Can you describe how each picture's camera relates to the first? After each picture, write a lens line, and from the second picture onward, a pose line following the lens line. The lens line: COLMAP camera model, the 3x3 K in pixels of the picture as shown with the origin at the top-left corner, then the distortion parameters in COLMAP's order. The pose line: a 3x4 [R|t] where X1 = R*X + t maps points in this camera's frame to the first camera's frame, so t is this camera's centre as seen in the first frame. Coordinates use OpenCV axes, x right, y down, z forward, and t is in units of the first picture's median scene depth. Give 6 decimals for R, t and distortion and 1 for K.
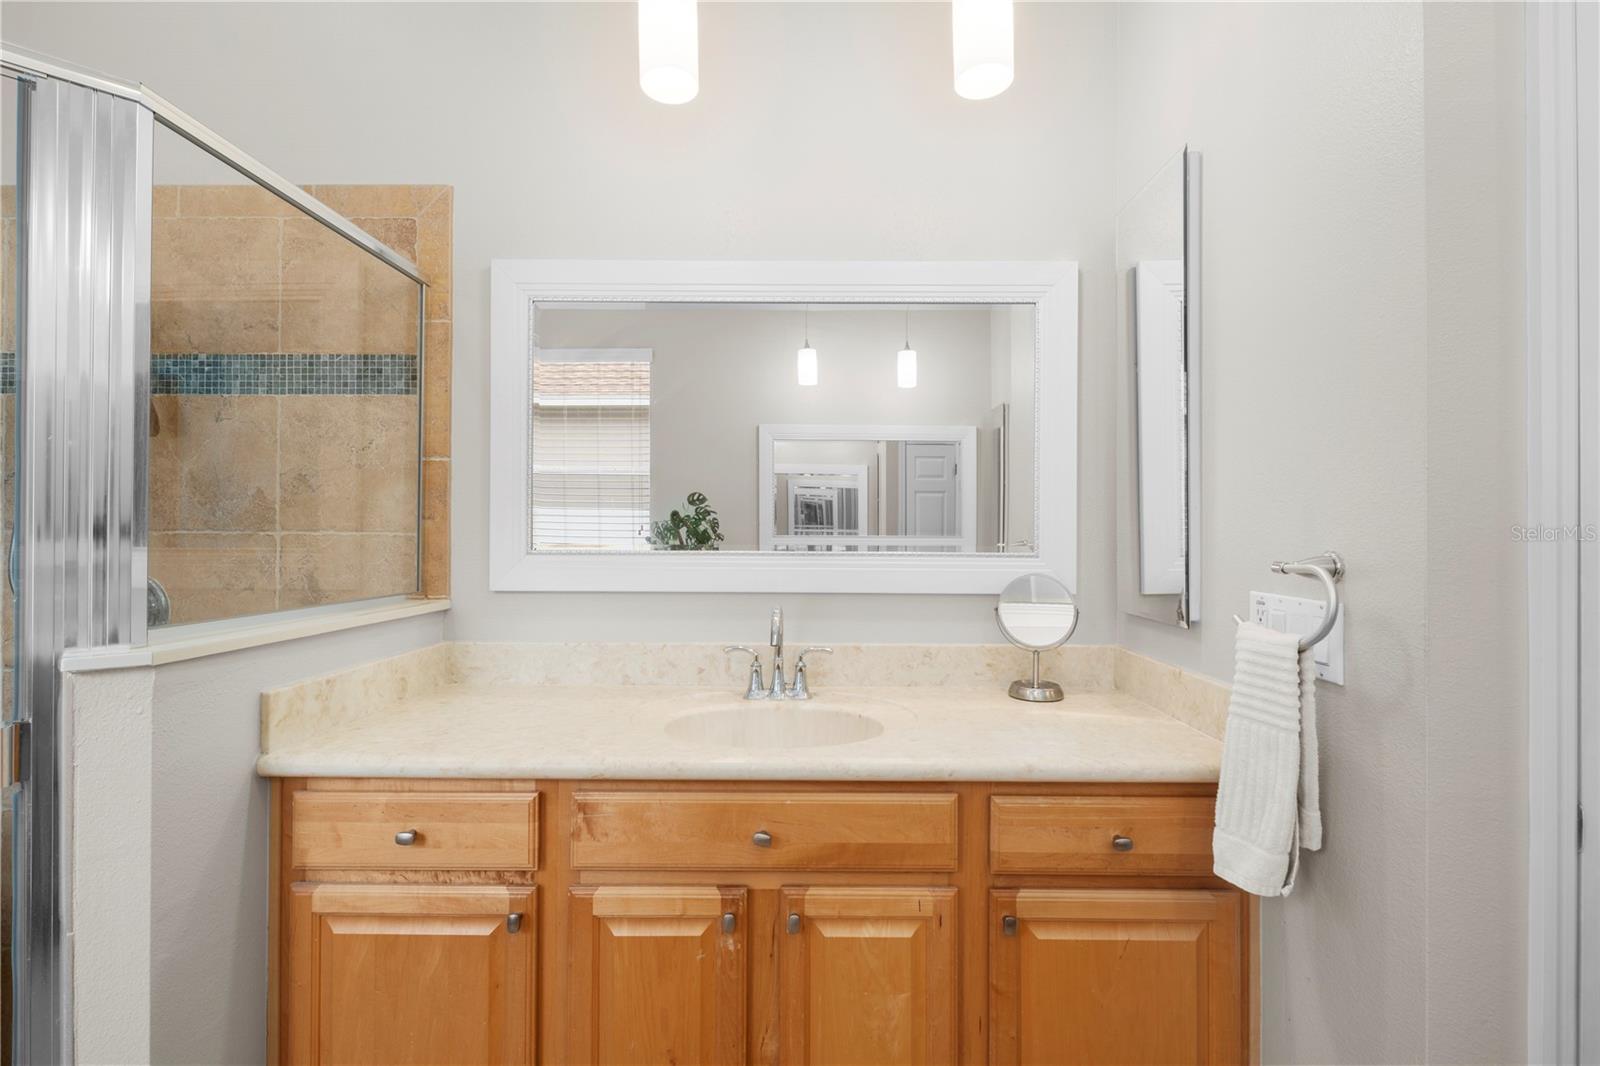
lens RADIAL K [[714.0, 0, 804.8], [0, 714.0, 529.5], [0, 0, 1]] dist [0.014478, -0.012650]
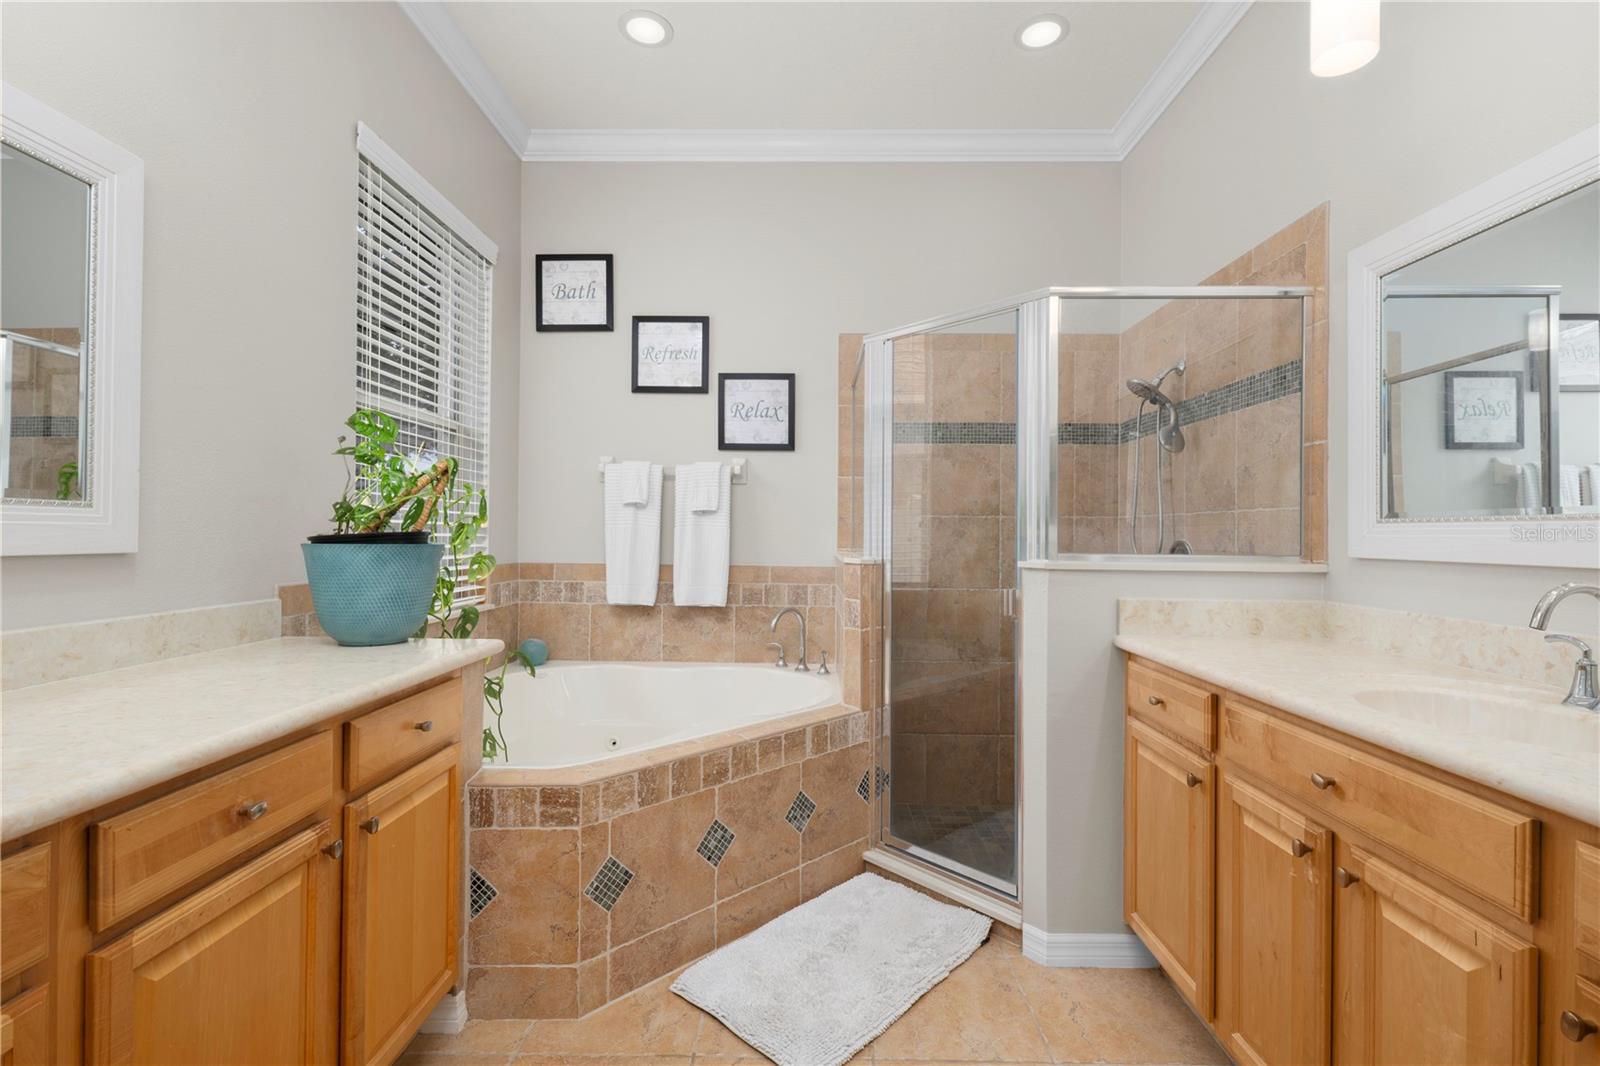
lens RADIAL K [[714.0, 0, 804.8], [0, 714.0, 529.5], [0, 0, 1]] dist [0.014478, -0.012650]
pose [[-0.000937, -0.009773, -0.999952, 0.650135], [-0.000028, 0.999952, -0.009773, 0.054129], [1.000000, 0.000019, -0.000937, 0.173703]]
